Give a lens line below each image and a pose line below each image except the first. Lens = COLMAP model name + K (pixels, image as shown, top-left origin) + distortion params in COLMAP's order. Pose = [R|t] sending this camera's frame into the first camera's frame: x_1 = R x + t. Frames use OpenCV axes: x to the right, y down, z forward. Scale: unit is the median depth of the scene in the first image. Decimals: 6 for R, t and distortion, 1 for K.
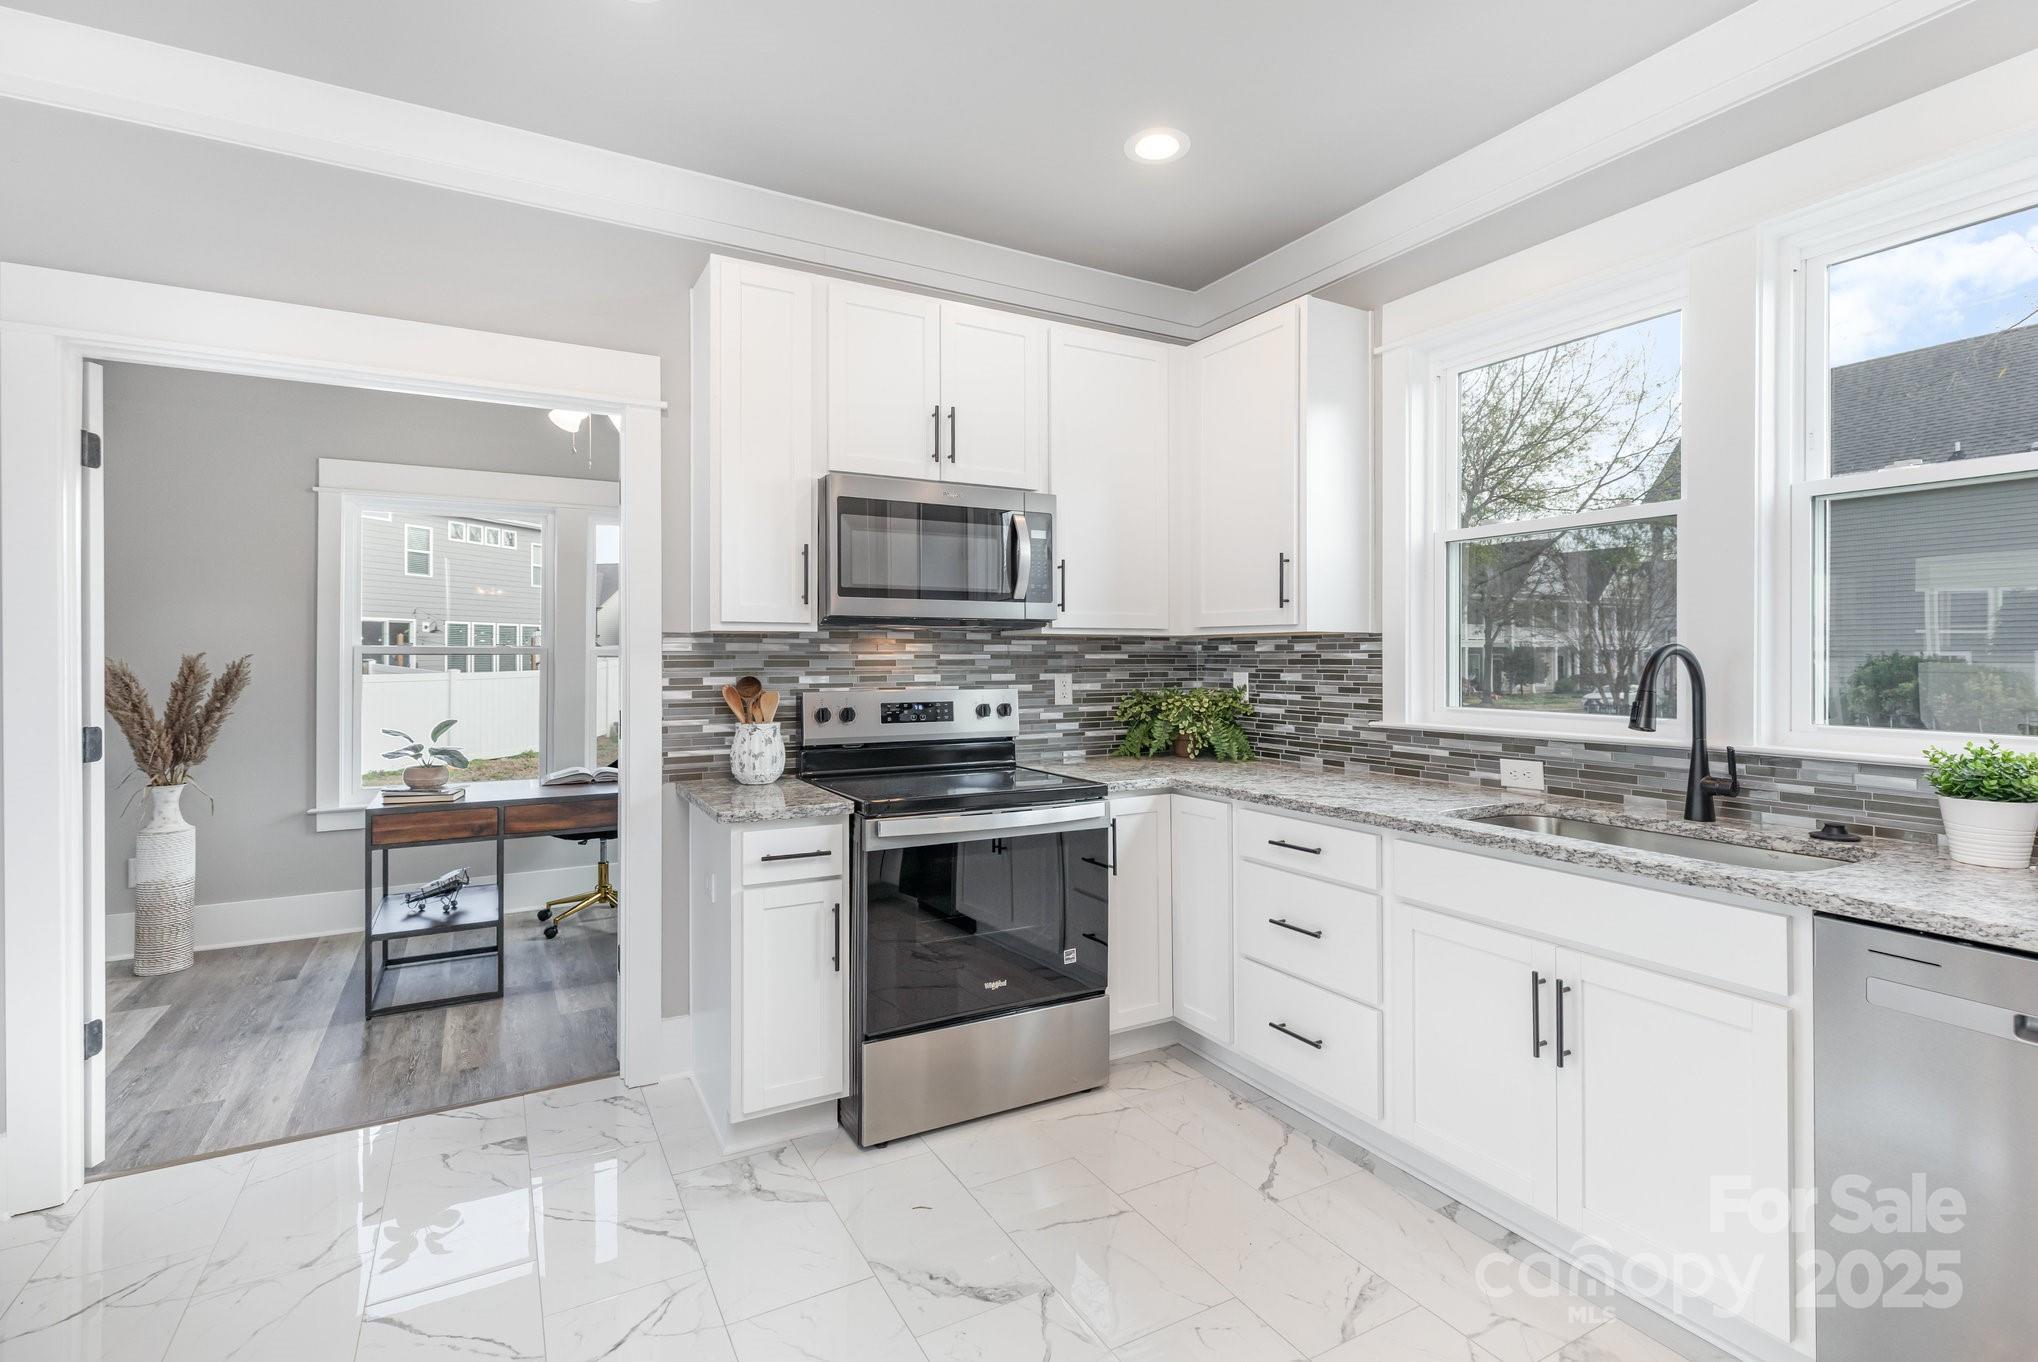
lens RADIAL K [[935.0, 0, 1054.4], [0, 935.0, 657.9], [0, 0, 1]] dist [0.001188, 0.000108]
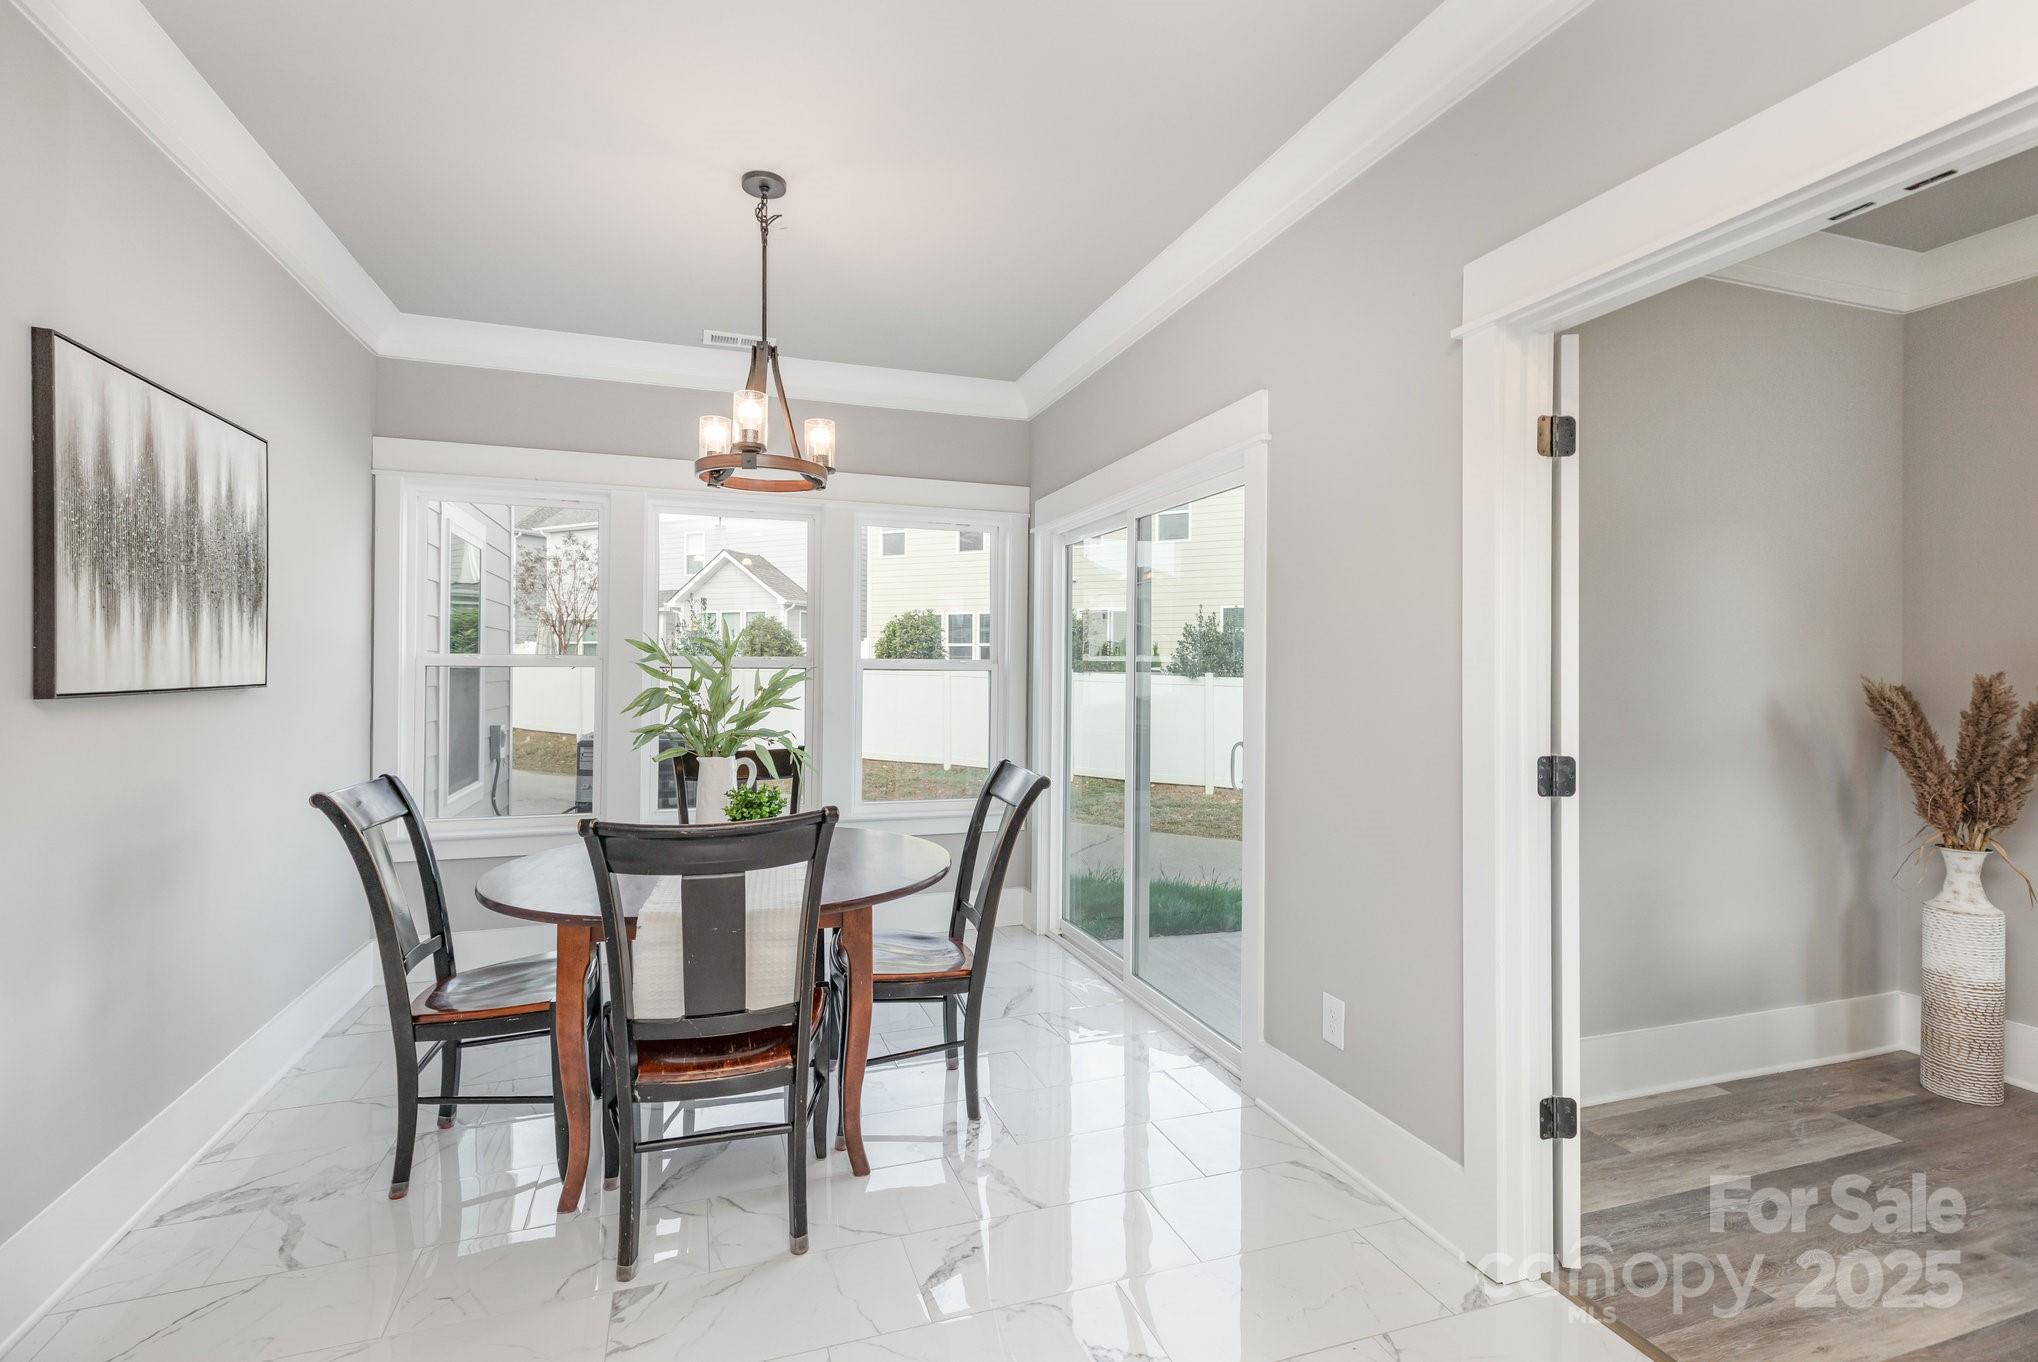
lens RADIAL K [[935.0, 0, 1012.8], [0, 935.0, 670.0], [0, 0, 1]] dist [0.001188, 0.000108]
pose [[-0.227052, 0.003013, -0.973878, -0.039460], [-0.008503, 0.999951, 0.005076, -0.003839], [0.973845, 0.009434, -0.227016, 0.376863]]
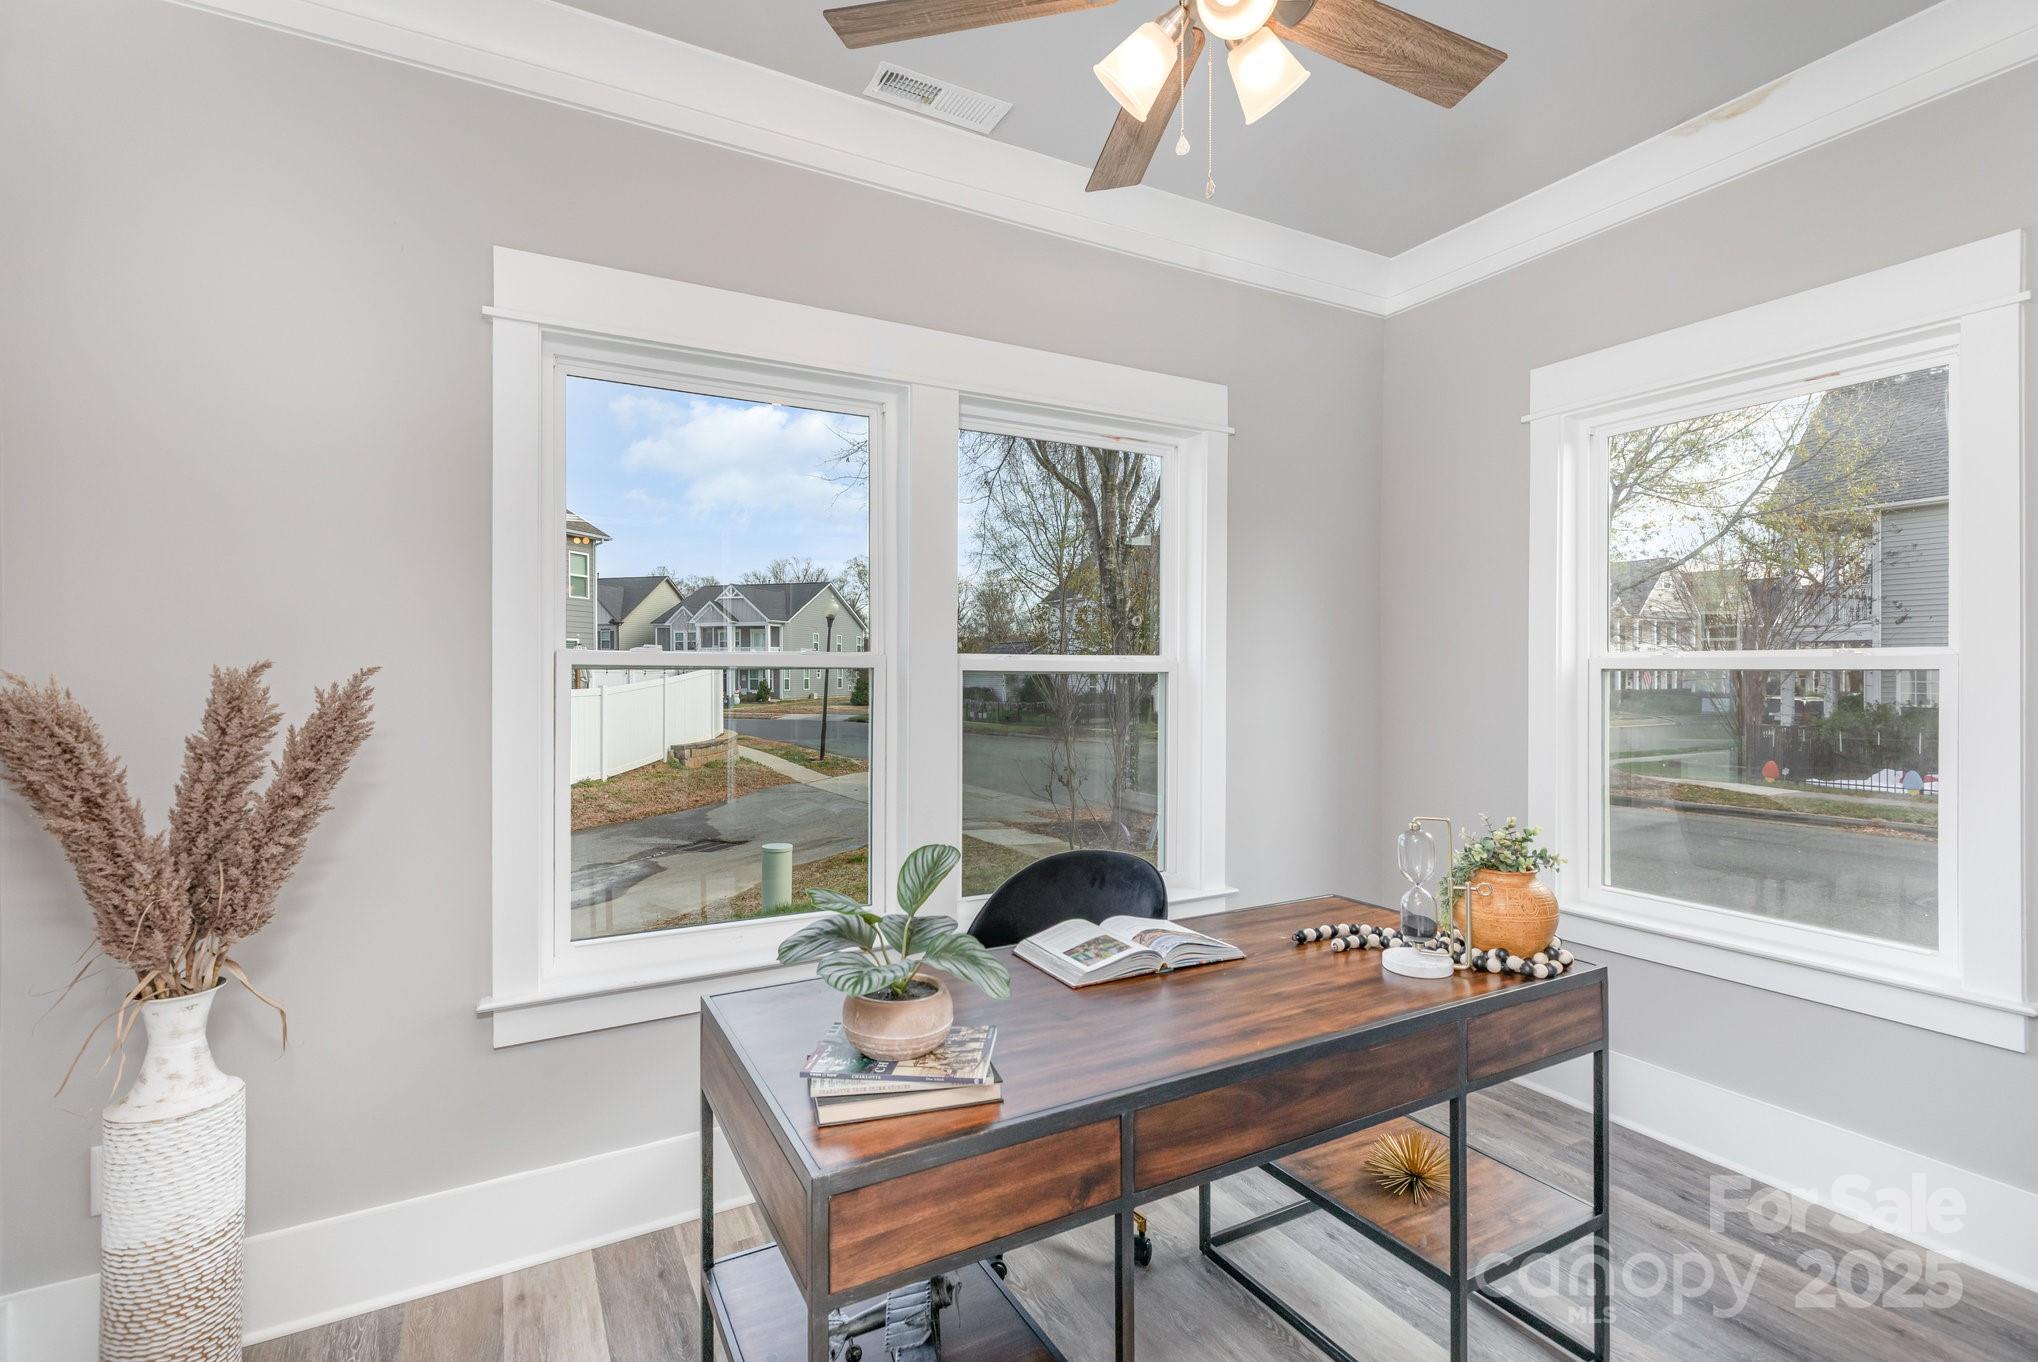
lens RADIAL K [[935.0, 0, 1027.2], [0, 935.0, 667.8], [0, 0, 1]] dist [0.001188, 0.000108]
pose [[0.999371, -0.004497, -0.035178, -0.497741], [0.004206, 0.999956, -0.008345, 0.001171], [0.035214, 0.008192, 0.999346, 0.534413]]
